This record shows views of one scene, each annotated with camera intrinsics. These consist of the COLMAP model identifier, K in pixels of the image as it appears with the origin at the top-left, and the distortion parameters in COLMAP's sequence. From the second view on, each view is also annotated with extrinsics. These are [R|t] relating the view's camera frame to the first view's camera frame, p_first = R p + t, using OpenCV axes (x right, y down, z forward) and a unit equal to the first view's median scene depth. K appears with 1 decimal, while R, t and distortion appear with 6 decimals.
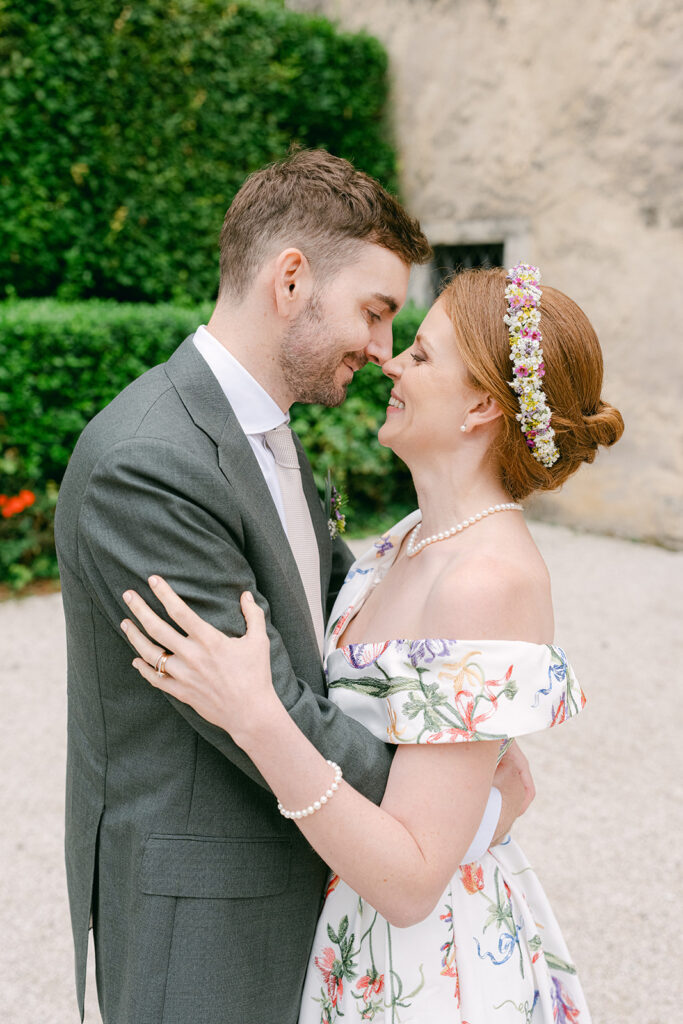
lens RADIAL K [[1300.5, 0, 341.5], [0, 1300.5, 512.0], [0, 0, 1]] dist [0.018676, 0.083997]
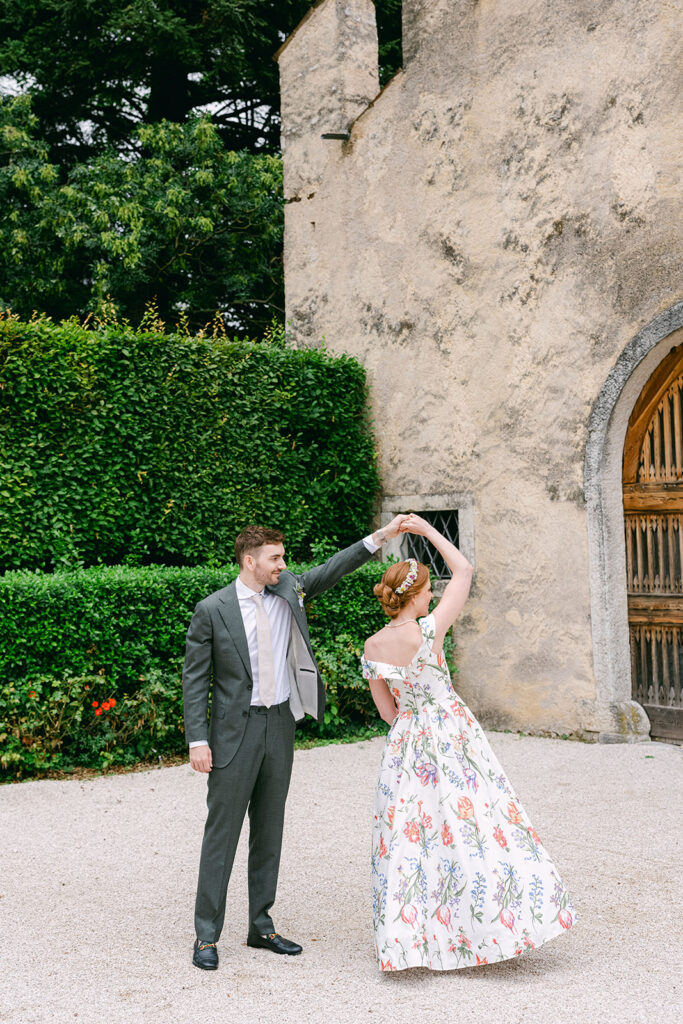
lens RADIAL K [[1300.5, 0, 341.5], [0, 1300.5, 512.0], [0, 0, 1]] dist [0.018676, 0.083997]
pose [[0.999604, -0.028156, -0.000112, 0.013042], [0.027601, 0.980677, -0.193677, 0.051777], [0.005563, 0.193597, 0.981065, -0.338257]]
